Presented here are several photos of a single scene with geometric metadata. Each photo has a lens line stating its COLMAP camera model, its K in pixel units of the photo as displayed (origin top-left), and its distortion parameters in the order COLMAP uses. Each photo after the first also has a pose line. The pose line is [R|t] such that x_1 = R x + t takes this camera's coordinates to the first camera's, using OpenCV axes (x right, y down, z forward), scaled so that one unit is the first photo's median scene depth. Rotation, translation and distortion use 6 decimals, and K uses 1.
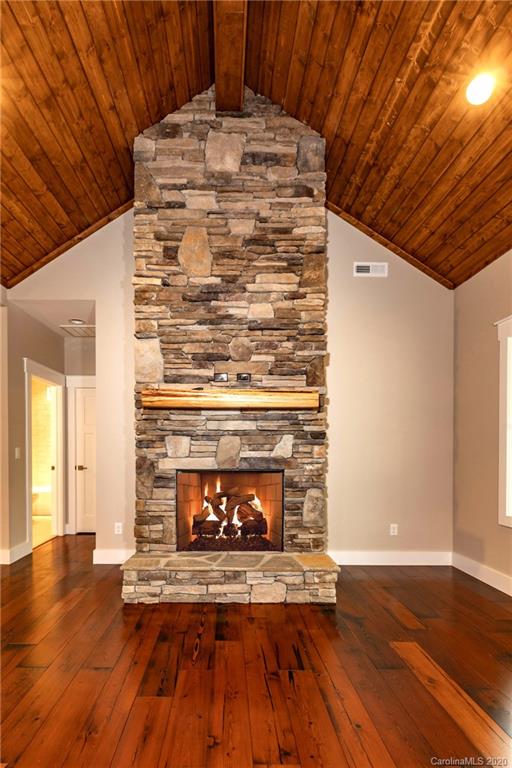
lens RADIAL K [[370.3, 0, 237.2], [0, 370.3, 454.3], [0, 0, 1]] dist [0.003830, 0.000215]
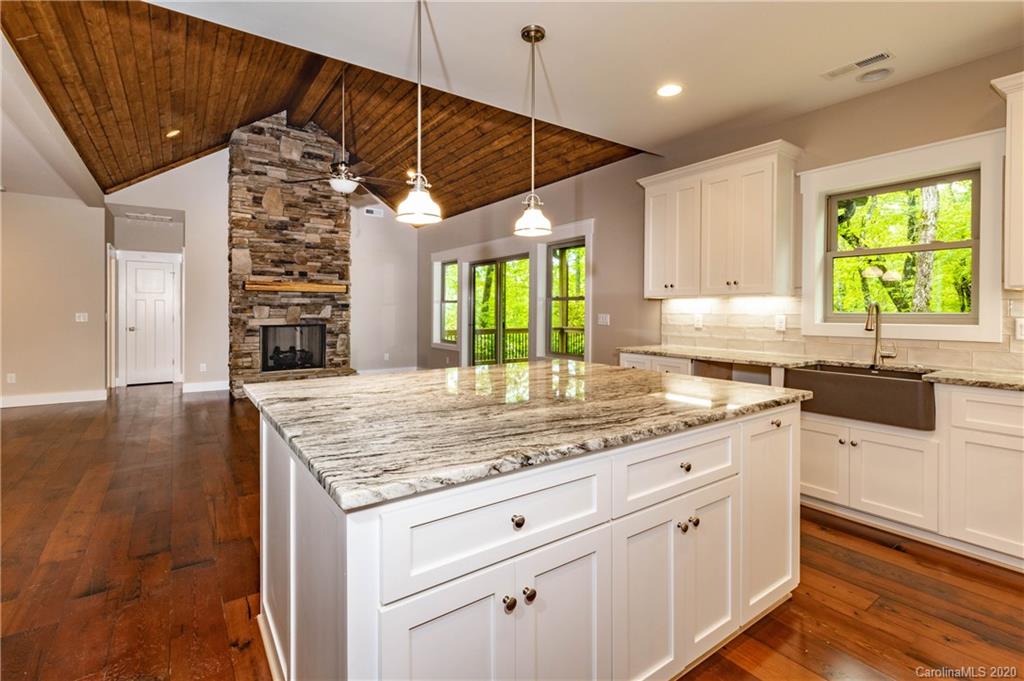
lens RADIAL K [[467.4, 0, 514.4], [0, 467.4, 304.5], [0, 0, 1]] dist [0.001842, 0.000157]
pose [[0.824992, 0.005684, 0.565116, -0.421631], [0.004806, 0.999843, -0.017071, -0.013106], [-0.565124, 0.016799, 0.824835, -1.475422]]
